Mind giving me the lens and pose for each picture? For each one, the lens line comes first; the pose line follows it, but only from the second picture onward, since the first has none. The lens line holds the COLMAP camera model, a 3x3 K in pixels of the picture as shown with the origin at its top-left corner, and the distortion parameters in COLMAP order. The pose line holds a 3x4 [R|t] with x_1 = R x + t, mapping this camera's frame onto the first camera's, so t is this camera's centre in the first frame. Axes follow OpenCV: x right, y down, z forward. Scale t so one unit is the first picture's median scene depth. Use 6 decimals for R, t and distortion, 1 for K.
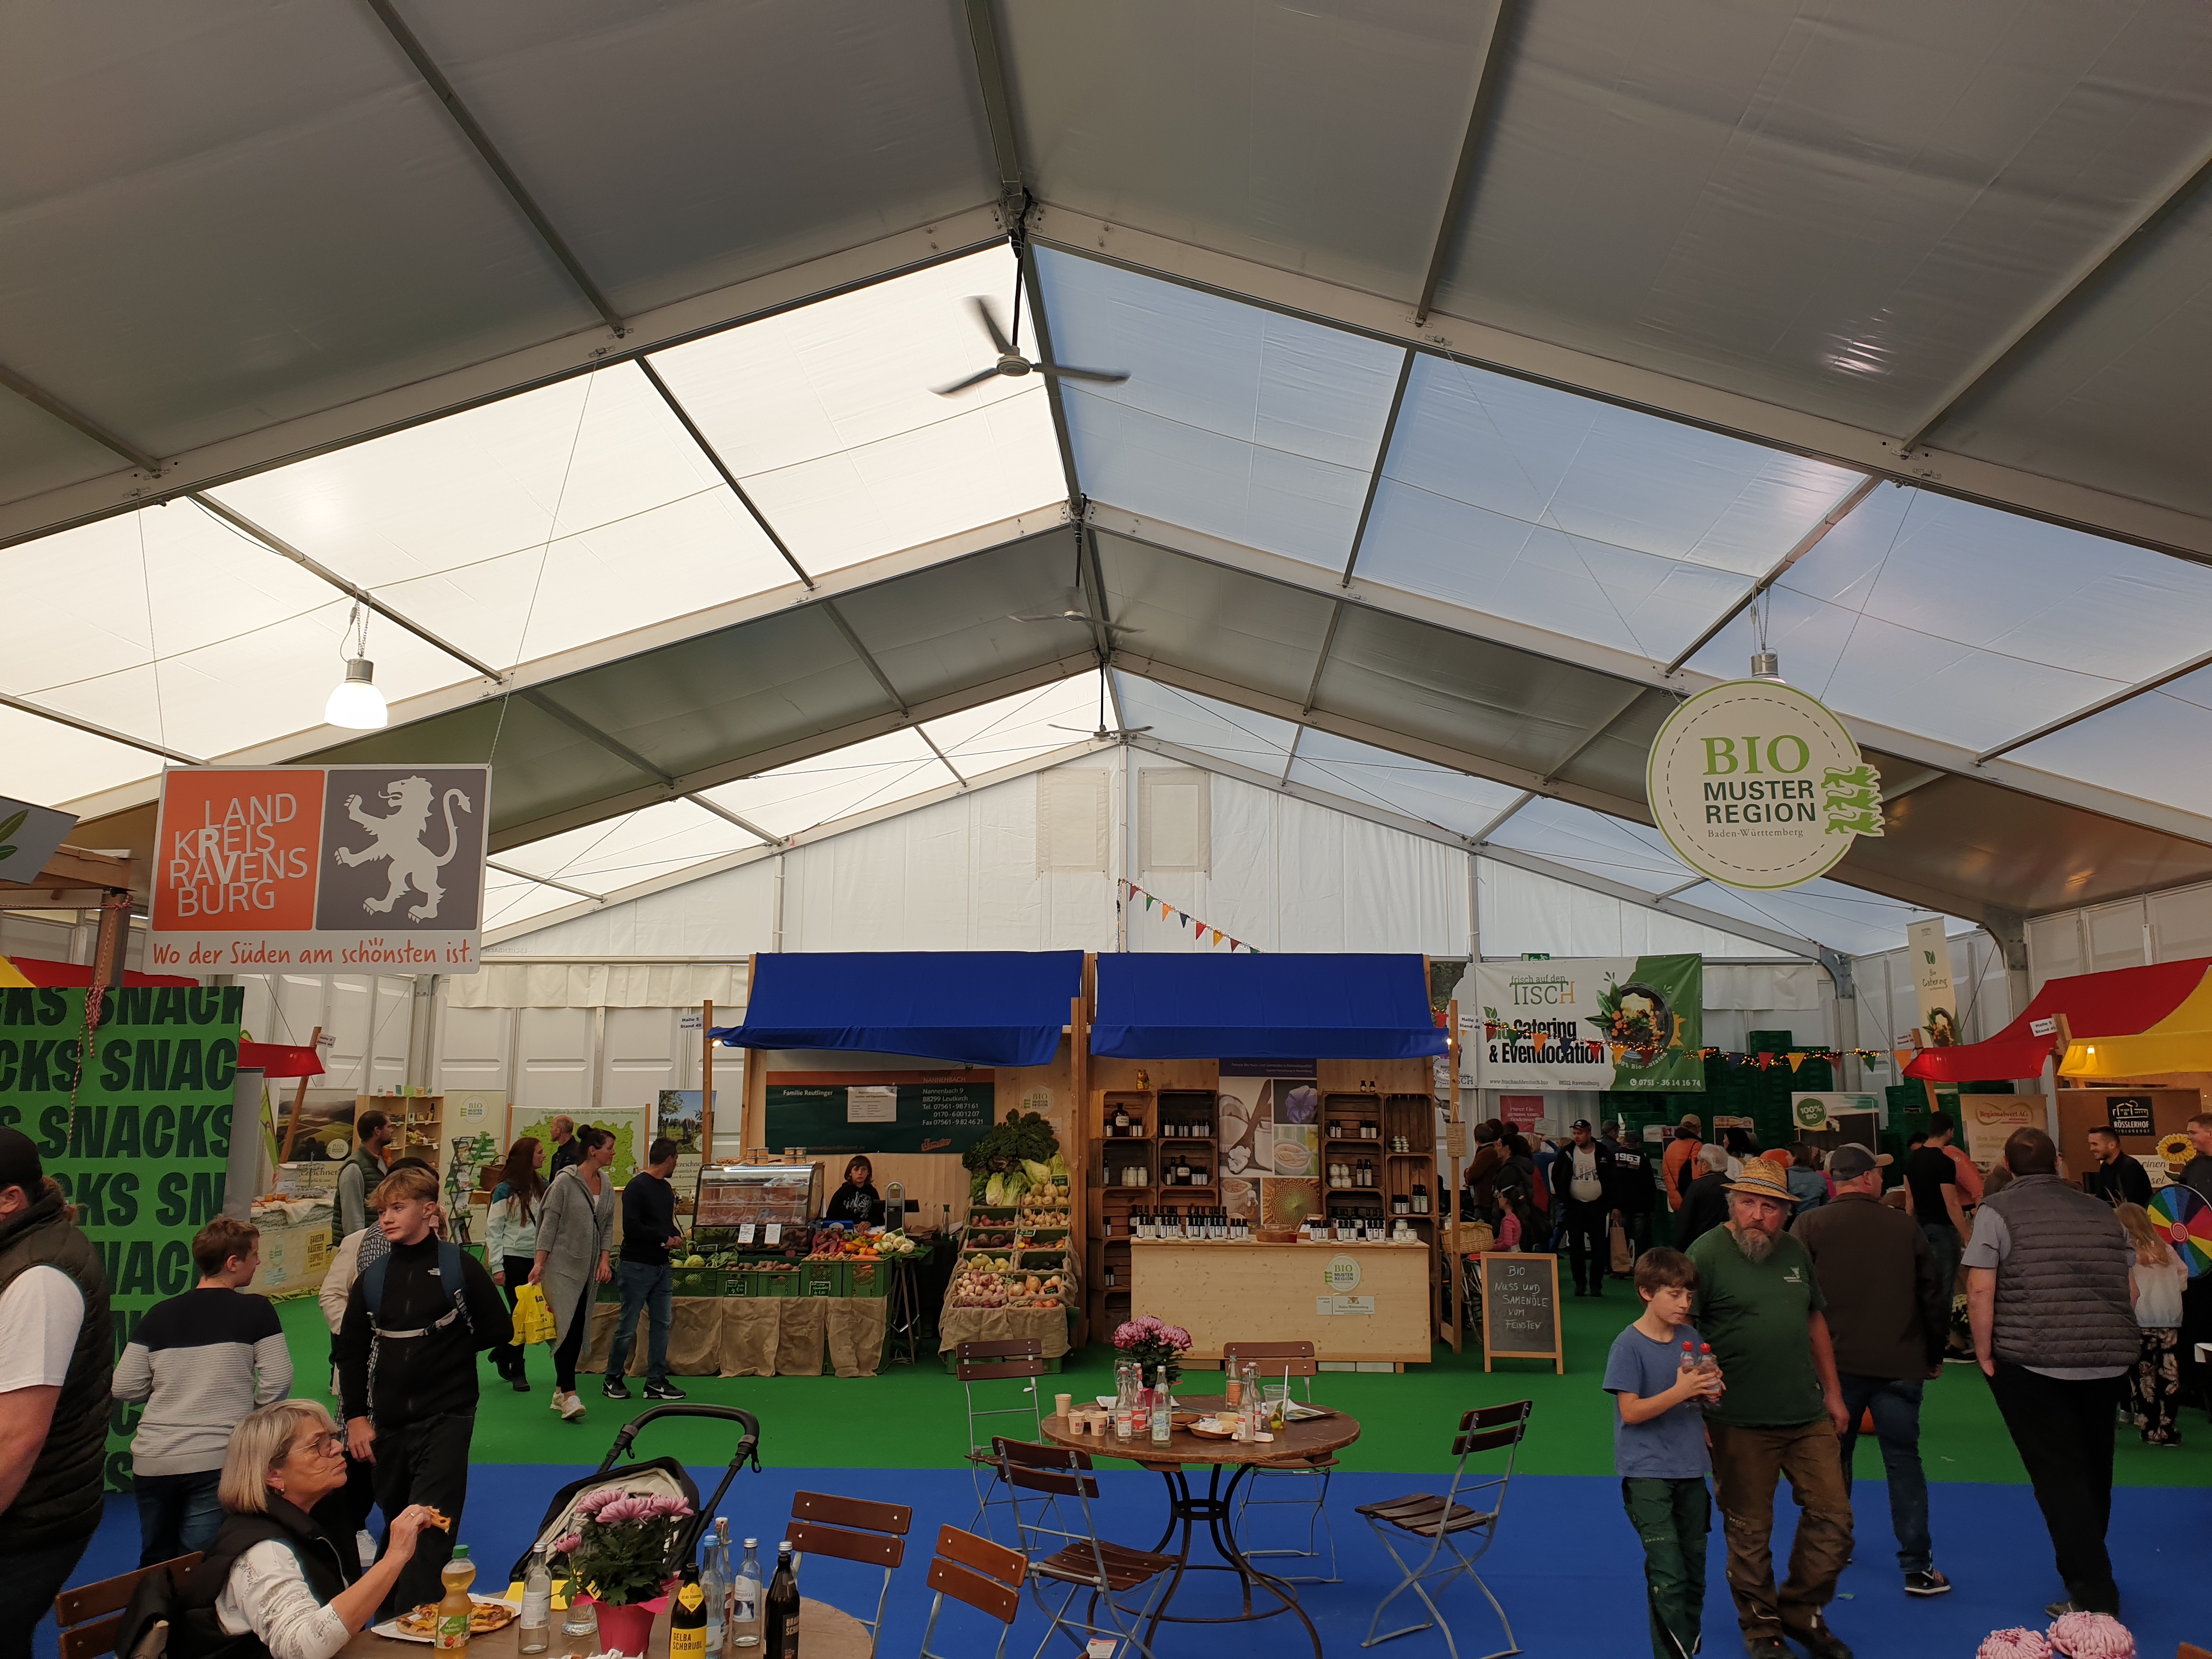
lens RADIAL K [[1741.0, 0, 1106.0], [0, 1741.0, 829.5], [0, 0, 1]] dist [0.039057, 0.002940]
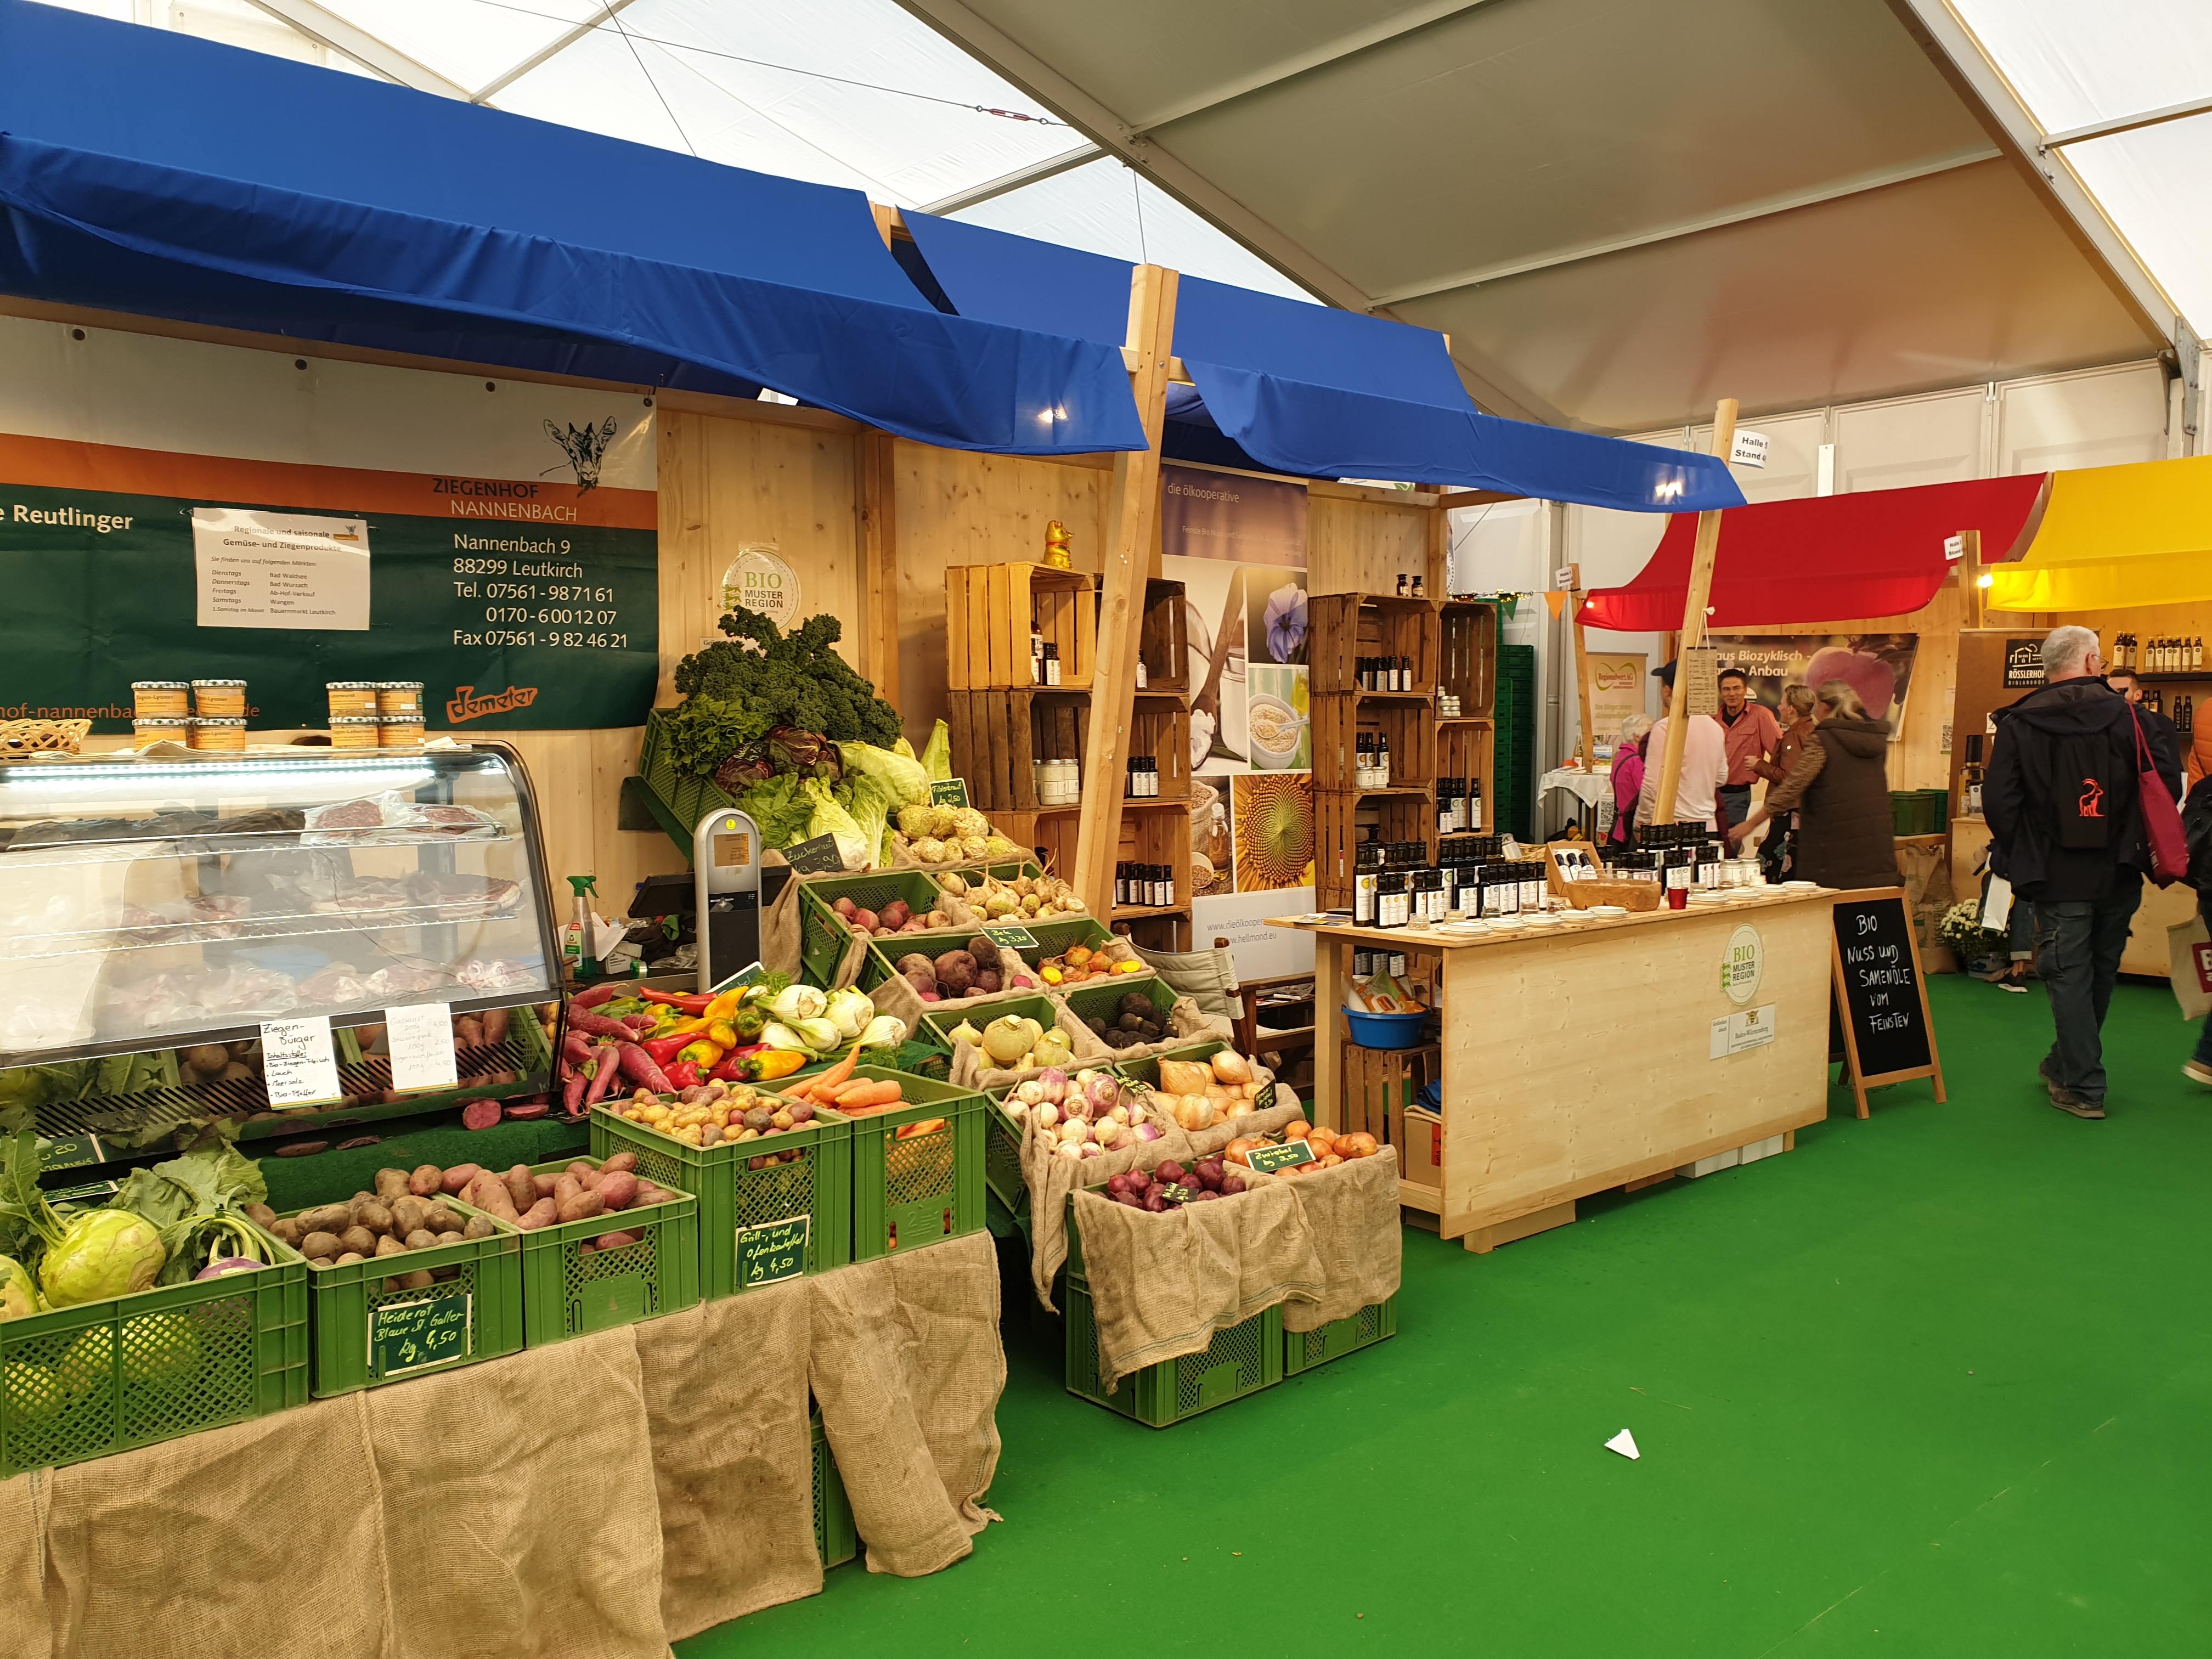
lens RADIAL K [[1741.0, 0, 1106.0], [0, 1741.0, 829.5], [0, 0, 1]] dist [0.039057, 0.002940]
pose [[0.682777, -0.048222, 0.729034, -0.284529], [-0.106630, 0.980559, 0.164724, 0.149815], [-0.722804, -0.190207, 0.664361, 0.760180]]
